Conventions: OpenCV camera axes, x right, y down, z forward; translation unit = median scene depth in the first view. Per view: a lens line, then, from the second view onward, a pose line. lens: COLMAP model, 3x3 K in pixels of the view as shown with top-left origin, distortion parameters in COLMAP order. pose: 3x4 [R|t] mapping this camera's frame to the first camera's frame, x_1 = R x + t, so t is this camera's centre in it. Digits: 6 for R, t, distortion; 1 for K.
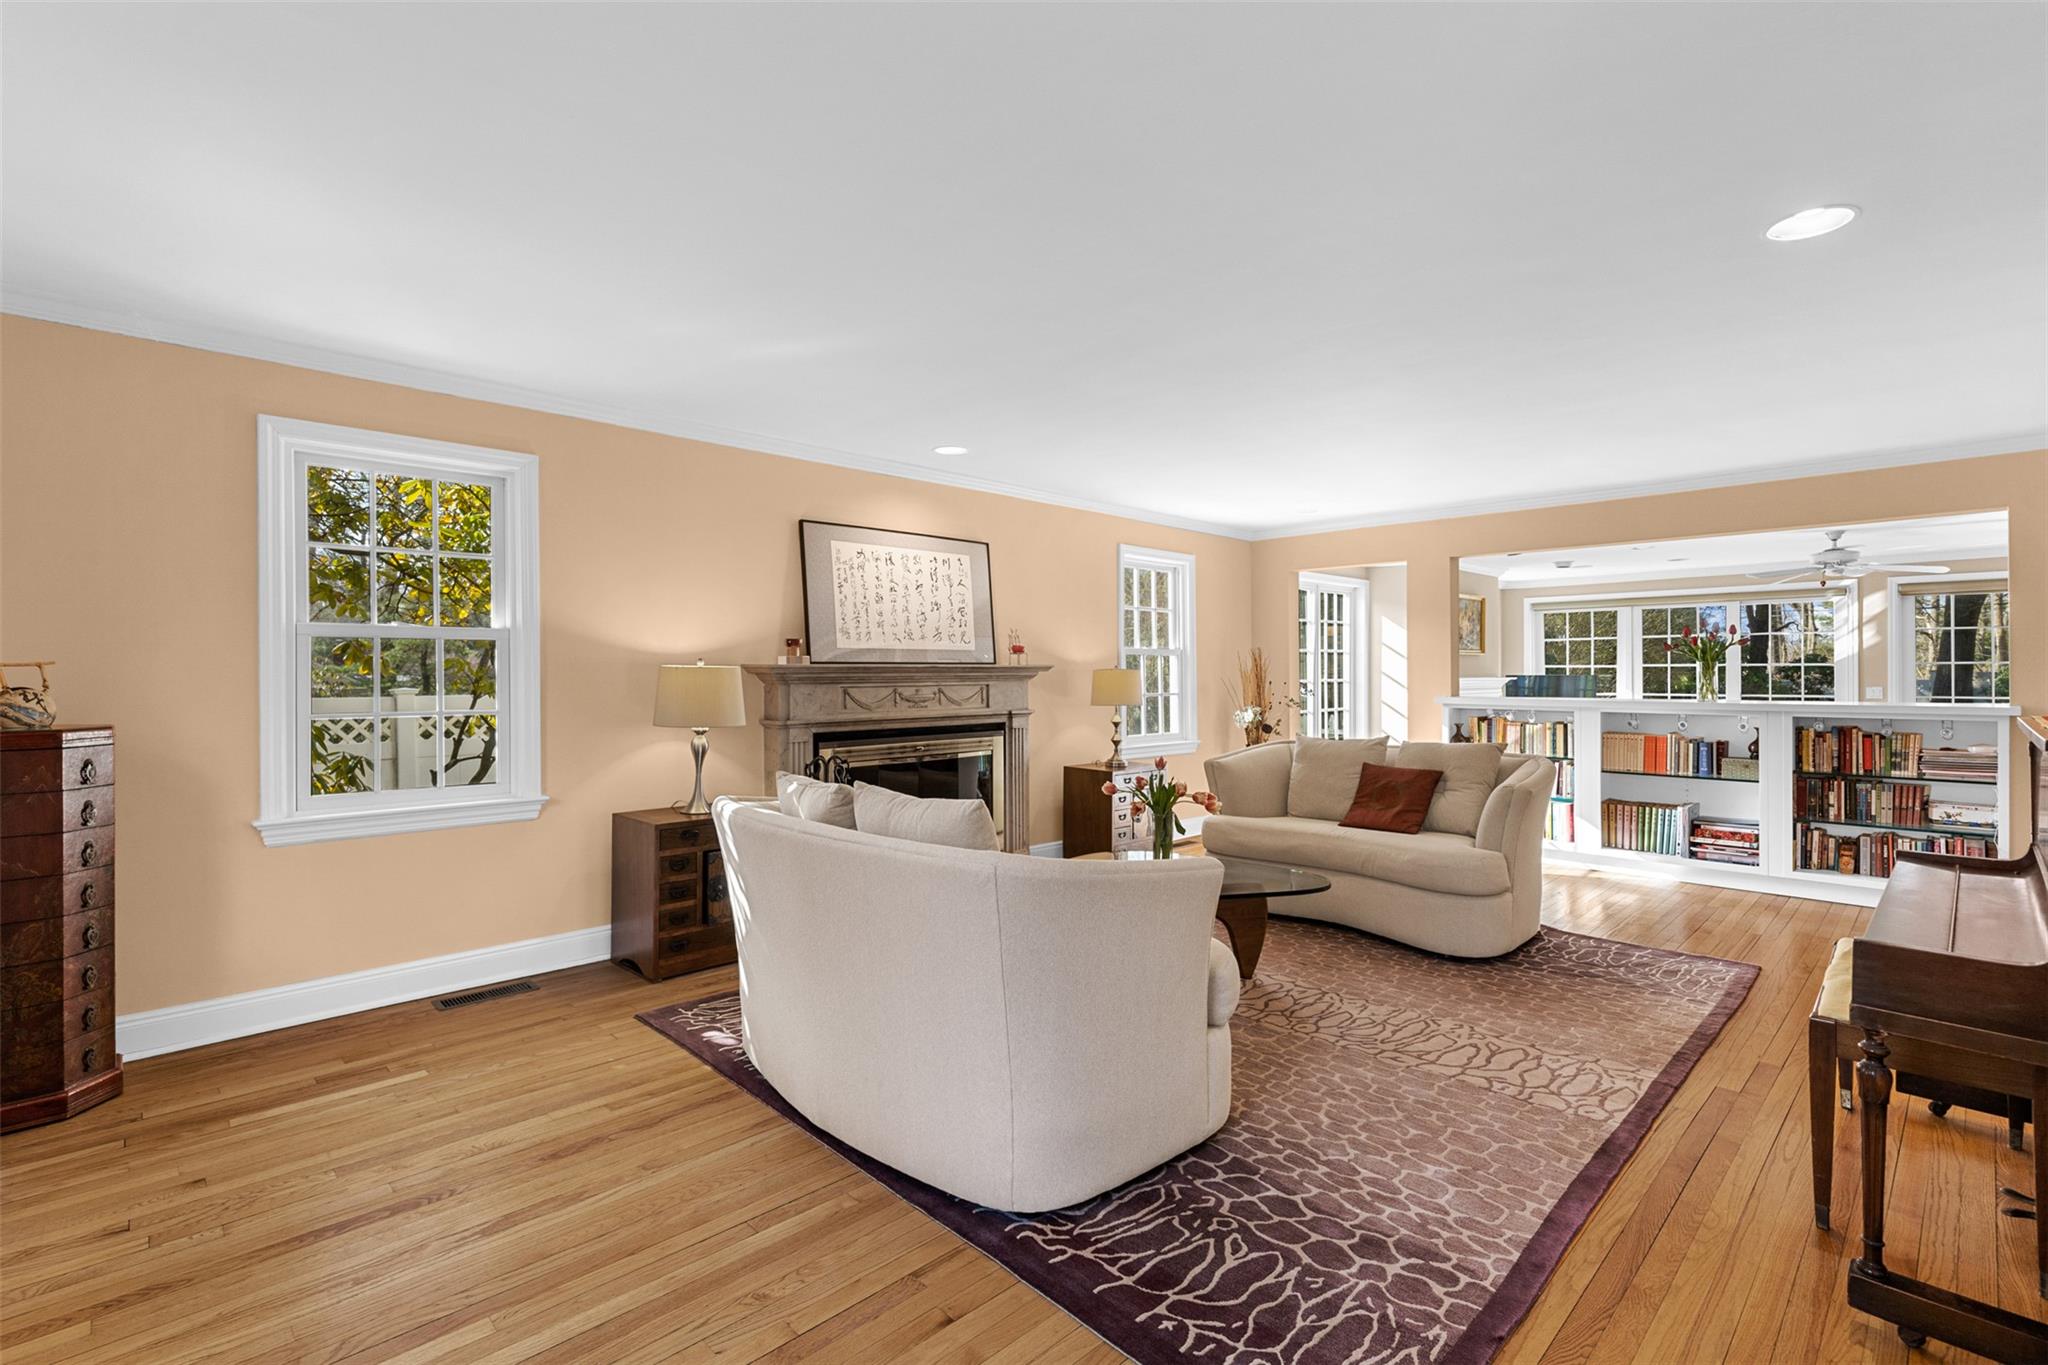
lens RADIAL K [[933.6, 0, 1022.8], [0, 933.6, 677.5], [0, 0, 1]] dist [0.010060, -0.001334]
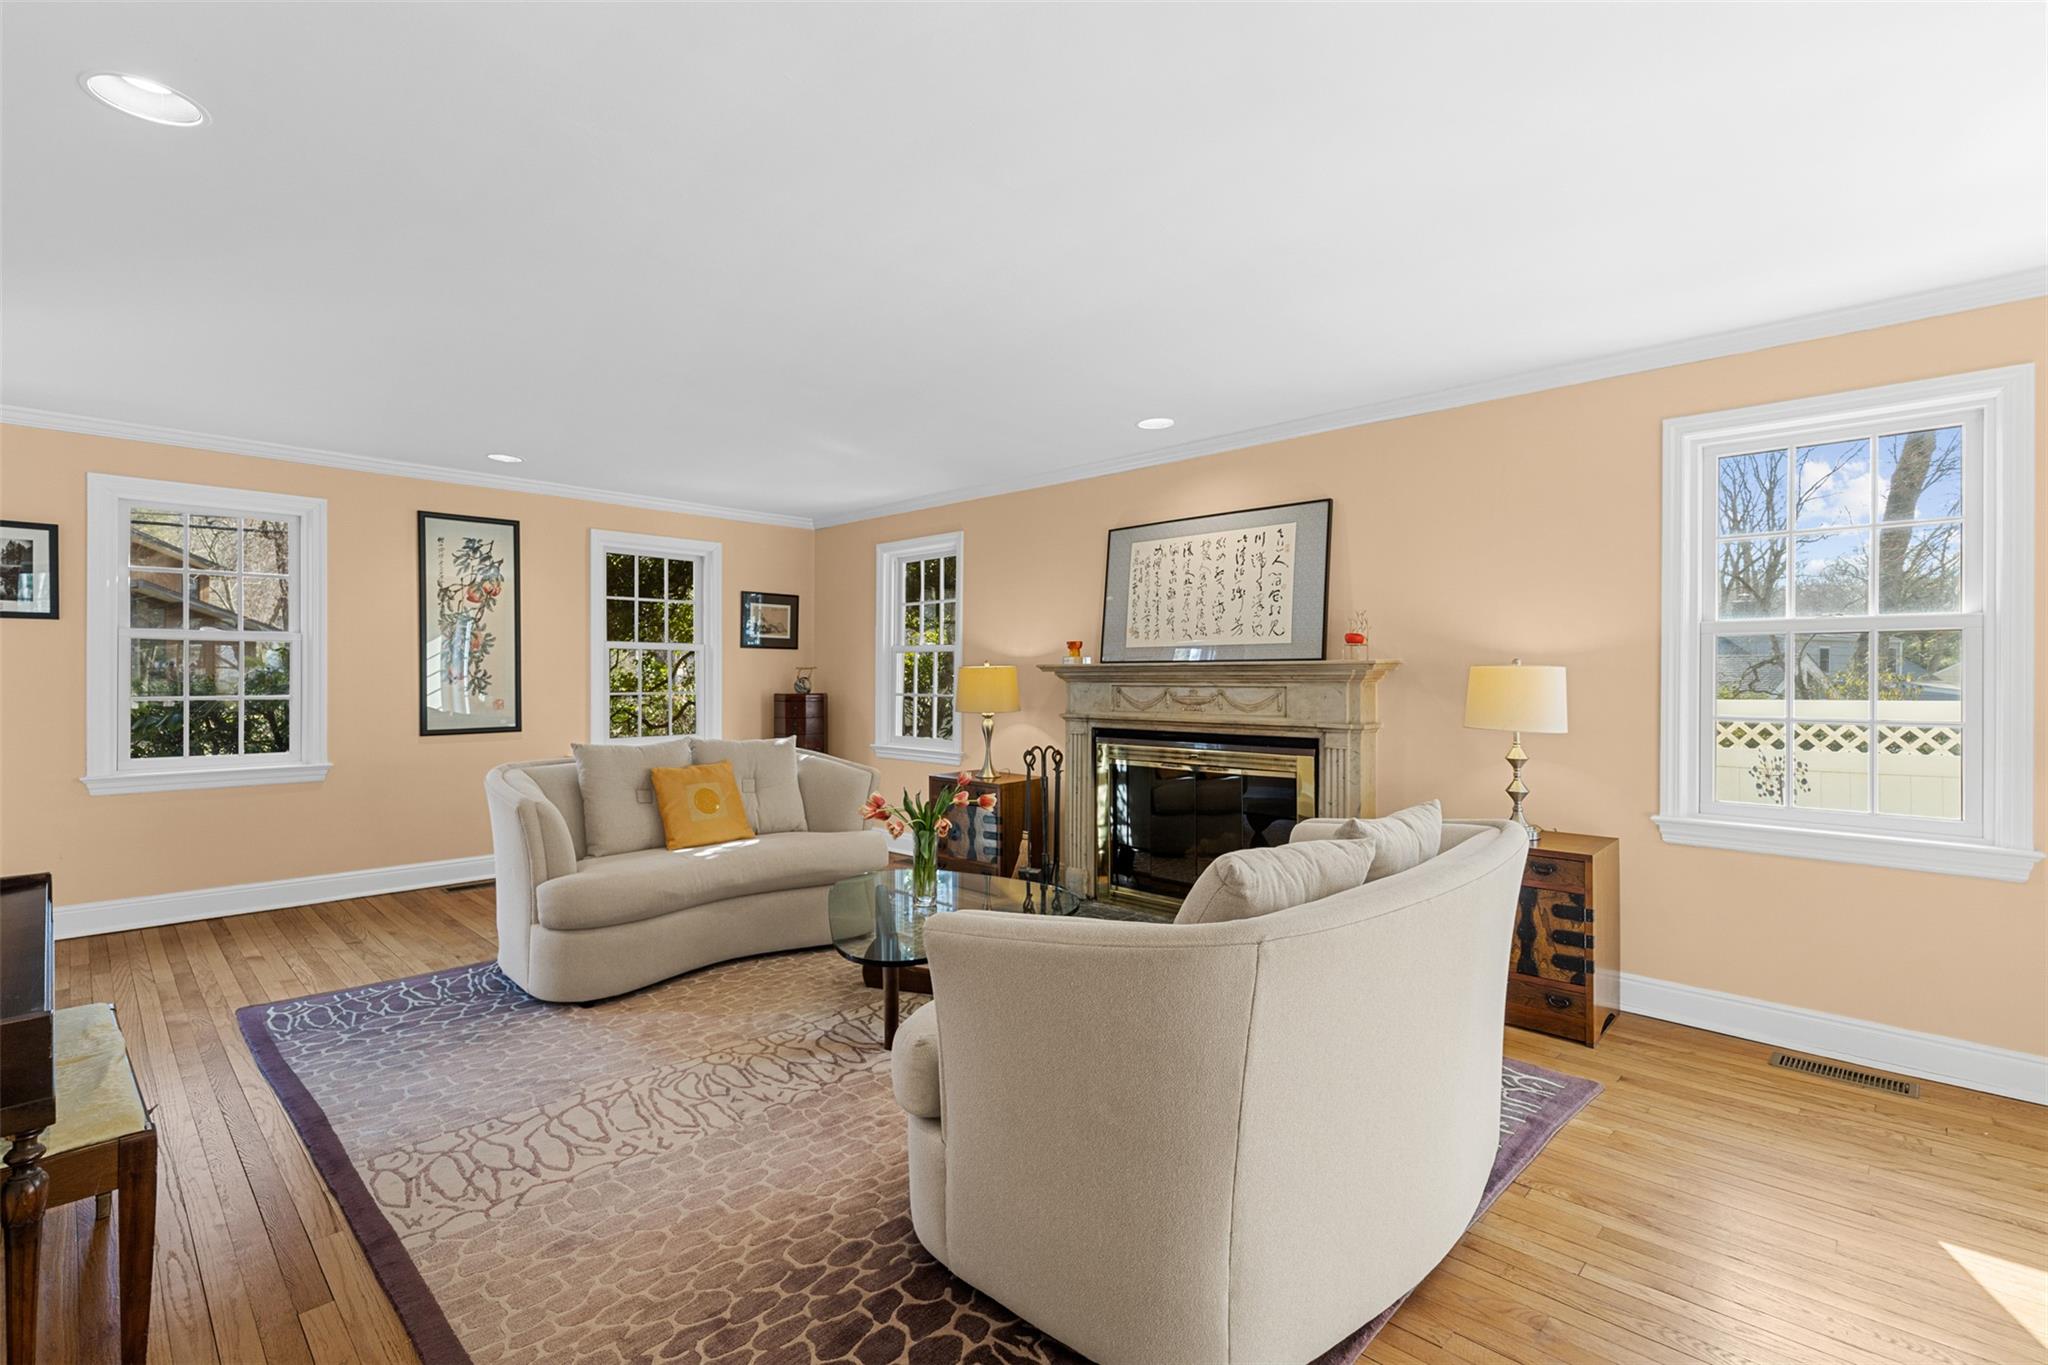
lens RADIAL K [[933.6, 0, 1022.8], [0, 933.6, 678.1], [0, 0, 1]] dist [0.010060, -0.001334]
pose [[0.024303, 0.005528, -0.999689, 0.793441], [-0.006877, 0.999962, 0.005363, -0.002809], [0.999681, 0.006745, 0.024340, 0.825916]]
